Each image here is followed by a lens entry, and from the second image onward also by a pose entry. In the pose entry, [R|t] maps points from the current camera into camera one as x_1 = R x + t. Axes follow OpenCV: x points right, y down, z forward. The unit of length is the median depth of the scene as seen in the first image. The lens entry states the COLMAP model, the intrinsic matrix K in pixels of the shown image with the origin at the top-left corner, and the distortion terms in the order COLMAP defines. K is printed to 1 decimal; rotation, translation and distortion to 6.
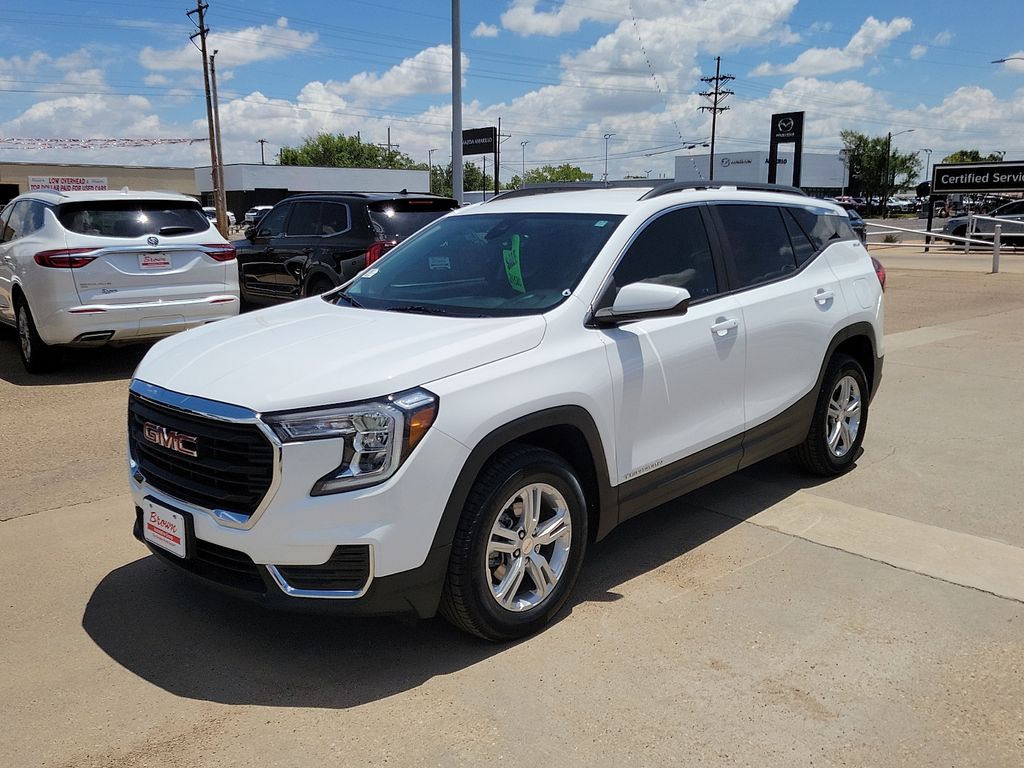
lens RADIAL K [[891.5, 0, 481.2], [0, 891.5, 386.1], [0, 0, 1]] dist [0.053863, -0.012856]
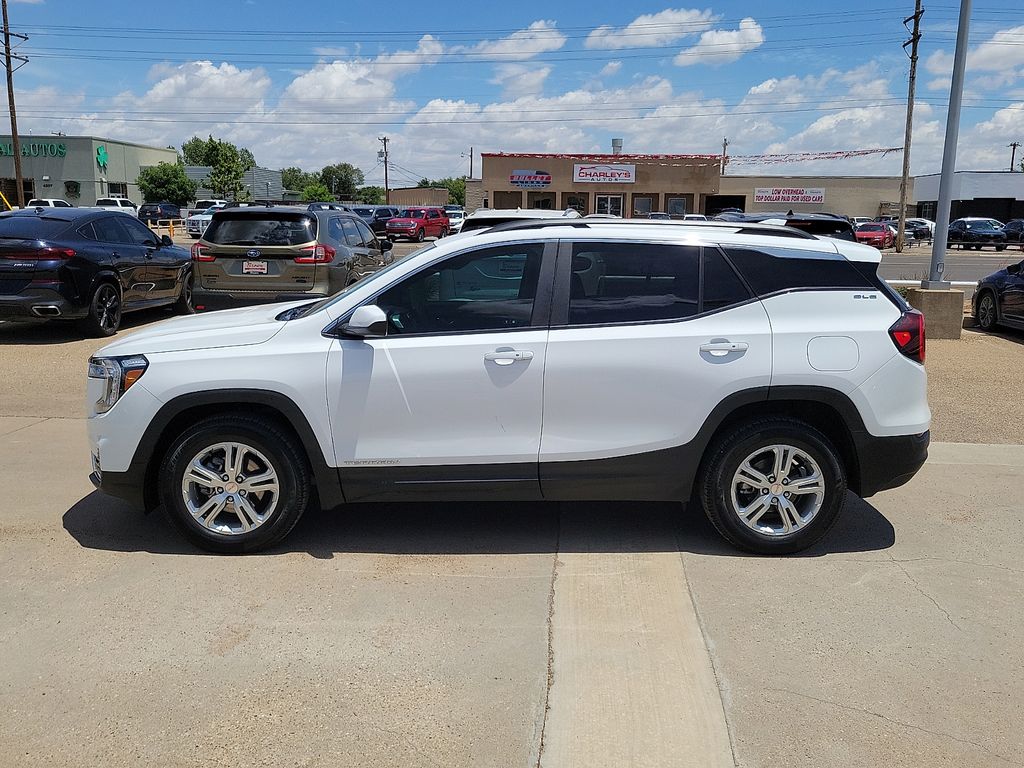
lens RADIAL K [[893.9, 0, 512.0], [0, 893.9, 384.0], [0, 0, 1]] dist [0.047945, -0.011662]
pose [[0.716924, 0.151817, -0.680420, 0.504766], [-0.159310, 0.985852, 0.052109, -0.045975], [0.678704, 0.071039, 0.730968, 0.114510]]
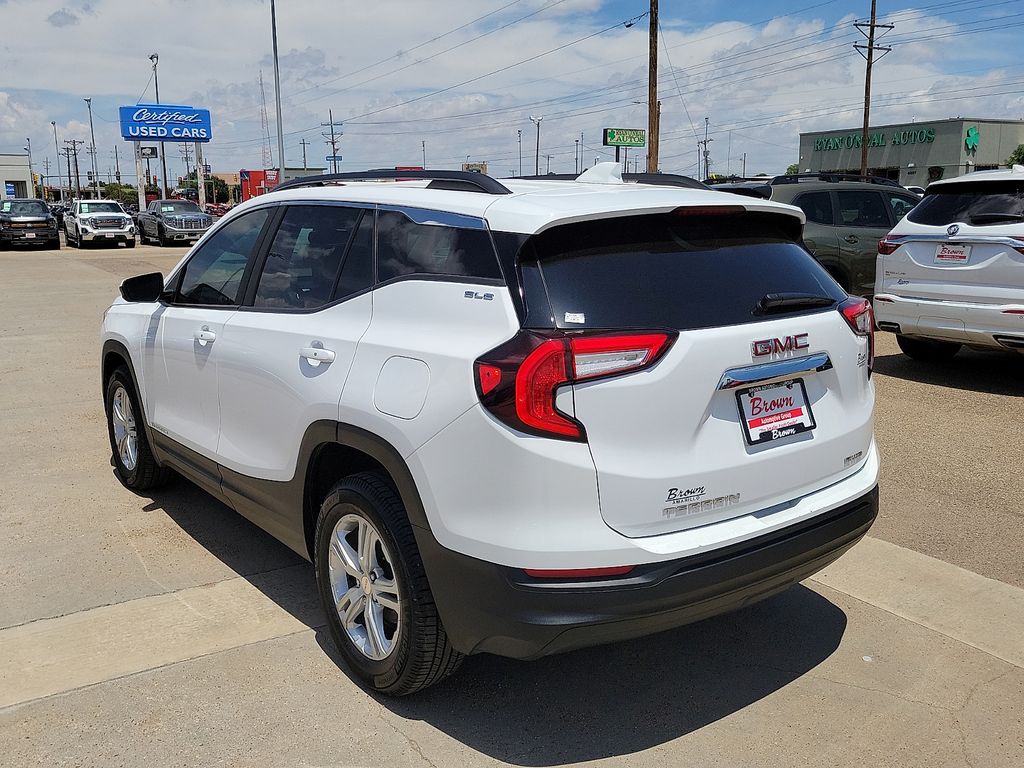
lens RADIAL K [[897.7, 0, 479.9], [0, 897.7, 381.2], [0, 0, 1]] dist [0.046529, -0.012161]
pose [[-0.163668, 0.206218, -0.964721, 0.574718], [-0.178087, 0.955666, 0.234495, -0.148002], [0.970308, 0.210184, -0.119687, 0.704752]]
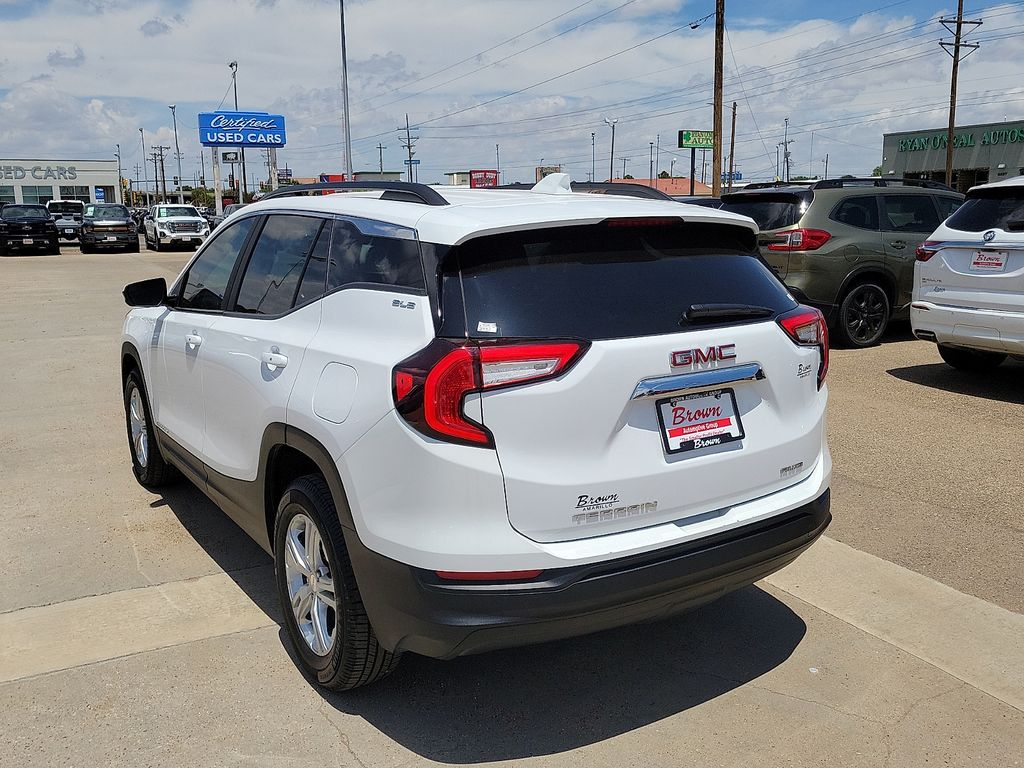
lens RADIAL K [[897.9, 0, 492.1], [0, 897.9, 385.1], [0, 0, 1]] dist [0.045273, -0.008893]
pose [[-0.232970, 0.204657, -0.950705, 0.571994], [-0.173375, 0.953203, 0.247680, -0.160434], [0.956905, 0.222530, -0.186585, 0.756058]]
